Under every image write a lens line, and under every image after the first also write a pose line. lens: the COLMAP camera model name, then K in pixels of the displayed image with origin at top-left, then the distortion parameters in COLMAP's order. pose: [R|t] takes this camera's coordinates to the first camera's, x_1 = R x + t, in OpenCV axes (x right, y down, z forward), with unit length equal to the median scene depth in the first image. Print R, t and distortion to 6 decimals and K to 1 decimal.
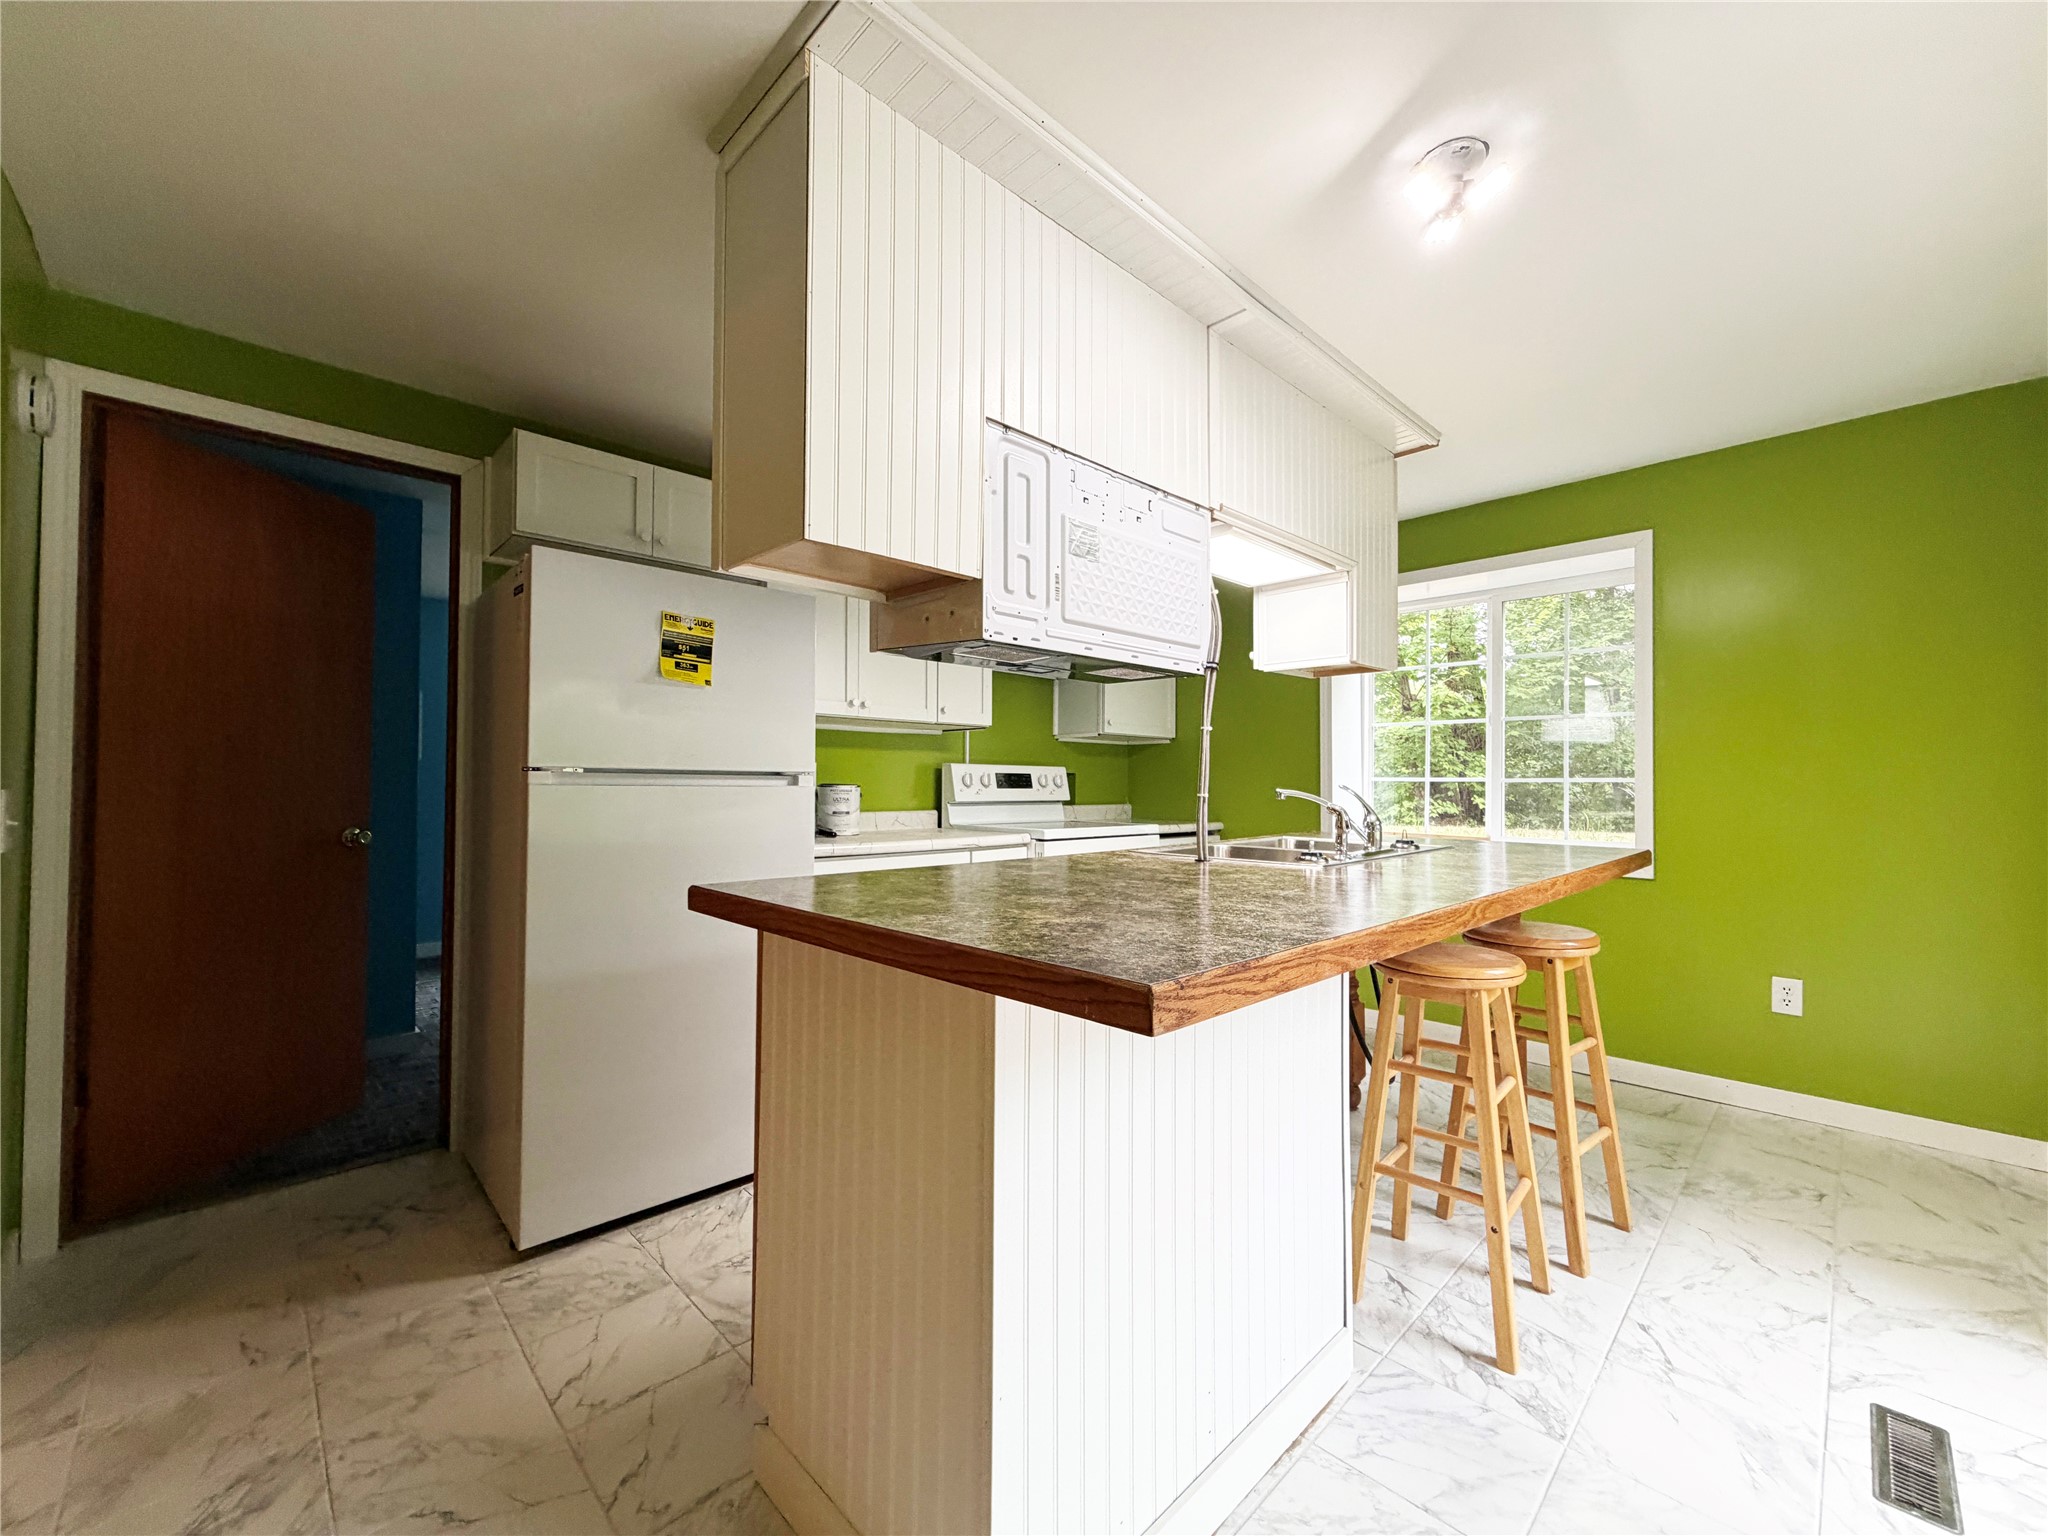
lens RADIAL K [[816.9, 0, 1020.7], [0, 816.9, 771.1], [0, 0, 1]] dist [-0.002014, -0.000242]
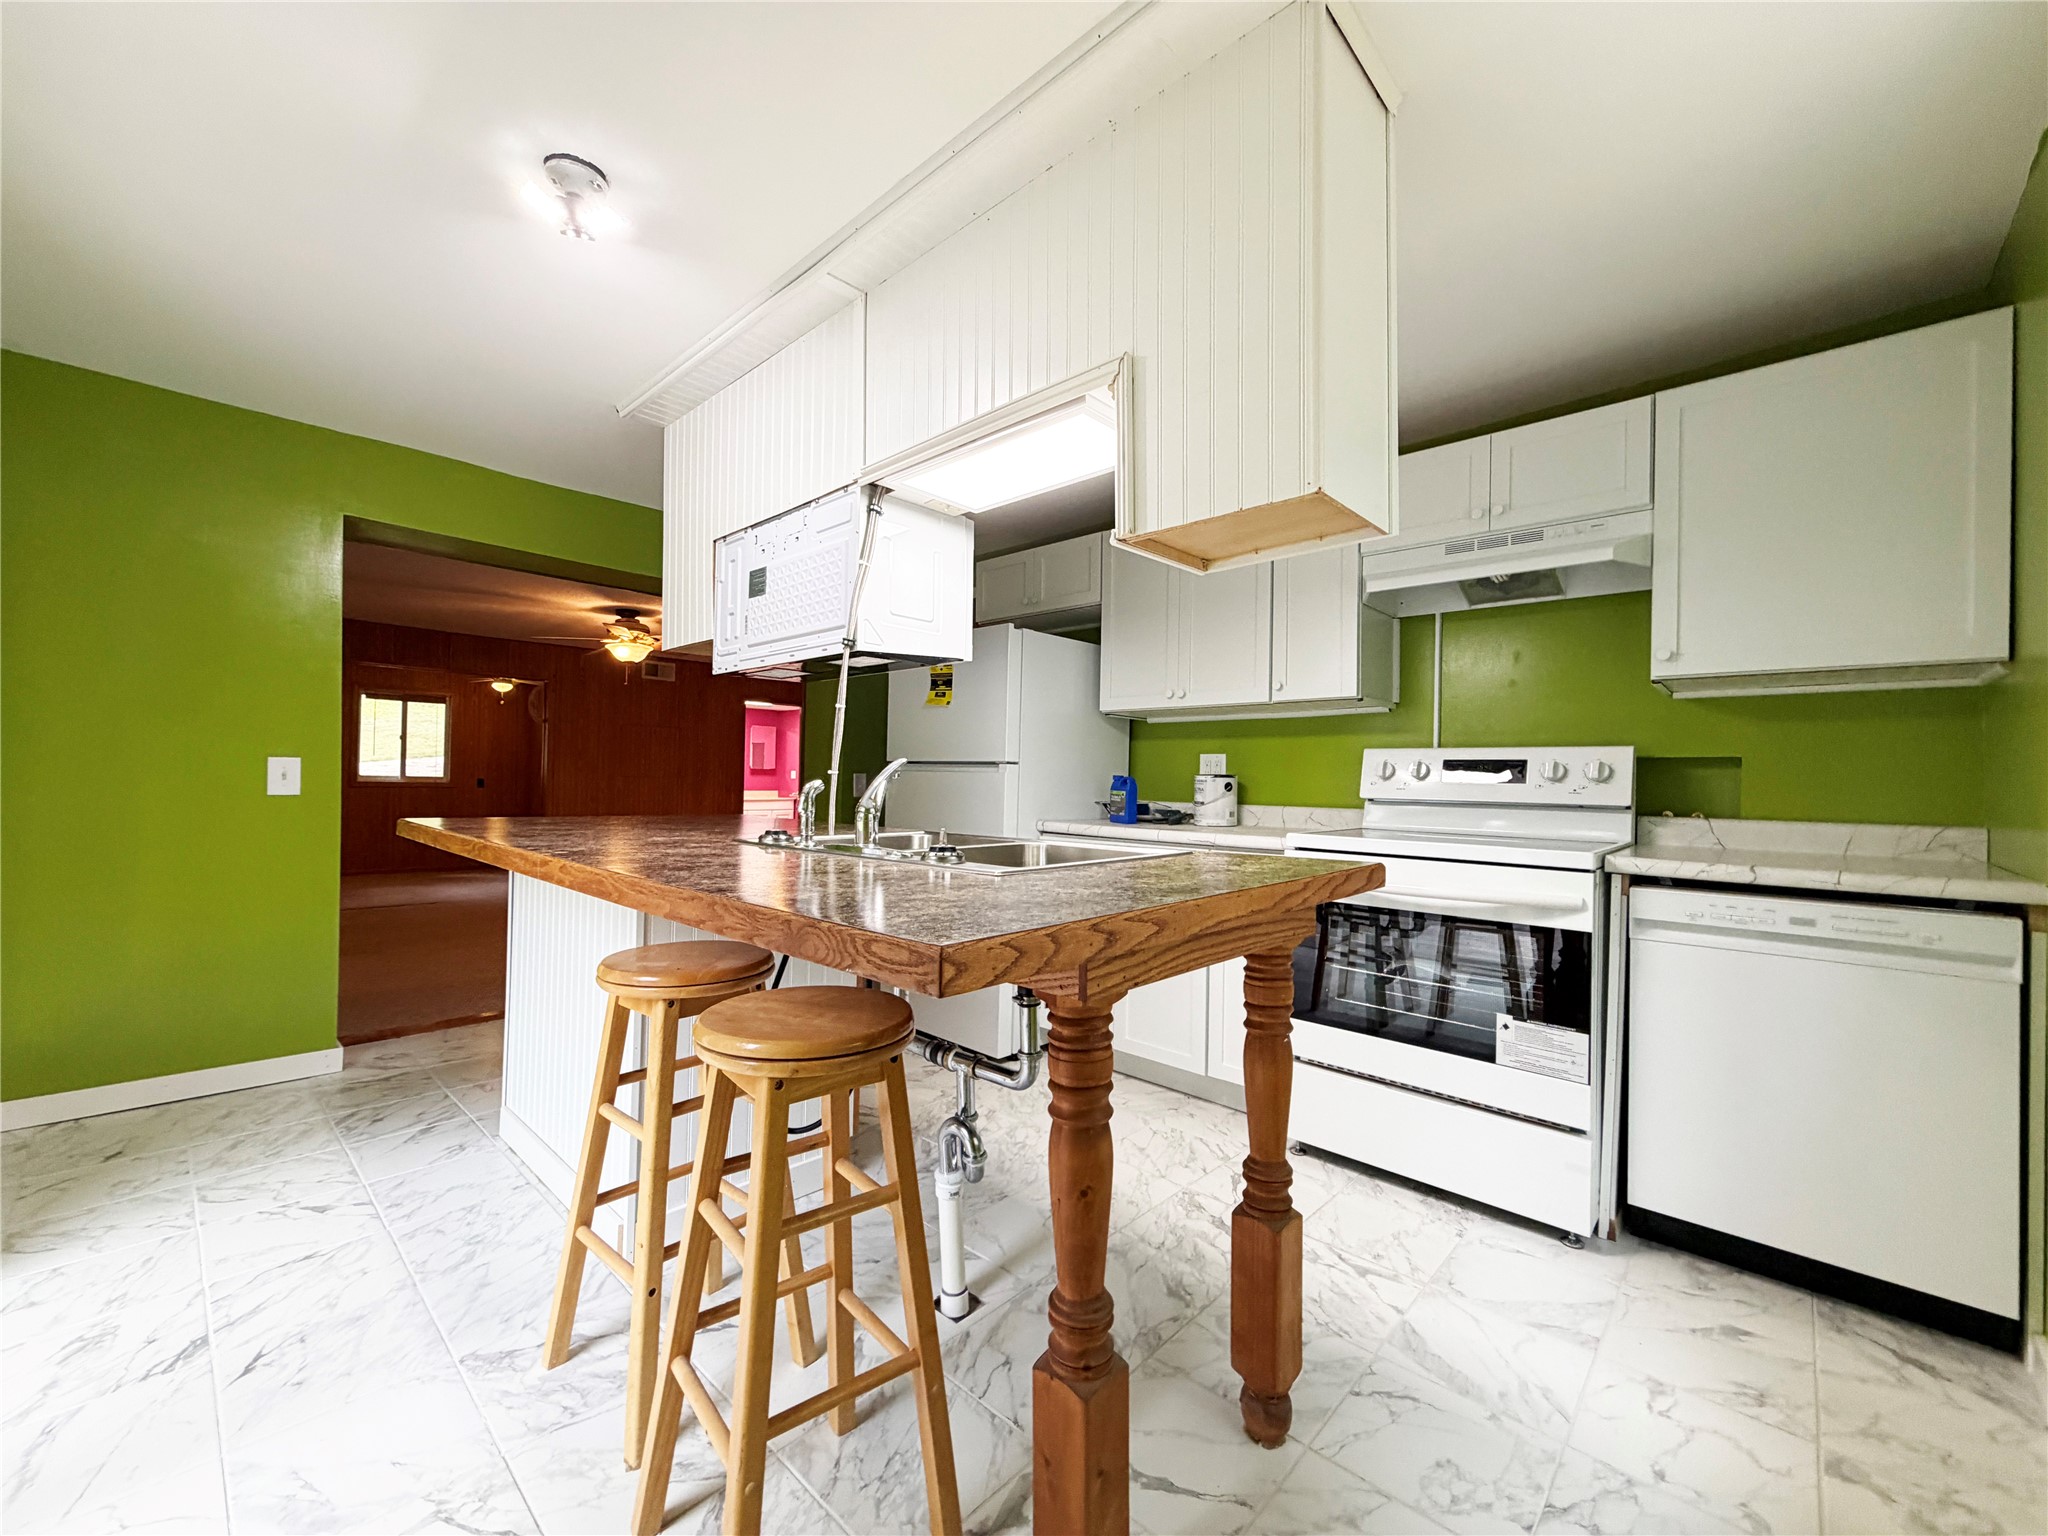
lens RADIAL K [[816.9, 0, 1020.8], [0, 816.9, 771.7], [0, 0, 1]] dist [-0.002014, -0.000242]
pose [[0.045475, -0.011879, -0.998895, 0.783456], [-0.000739, 0.999929, -0.011925, 0.025502], [0.998965, 0.001281, 0.045463, 0.742601]]
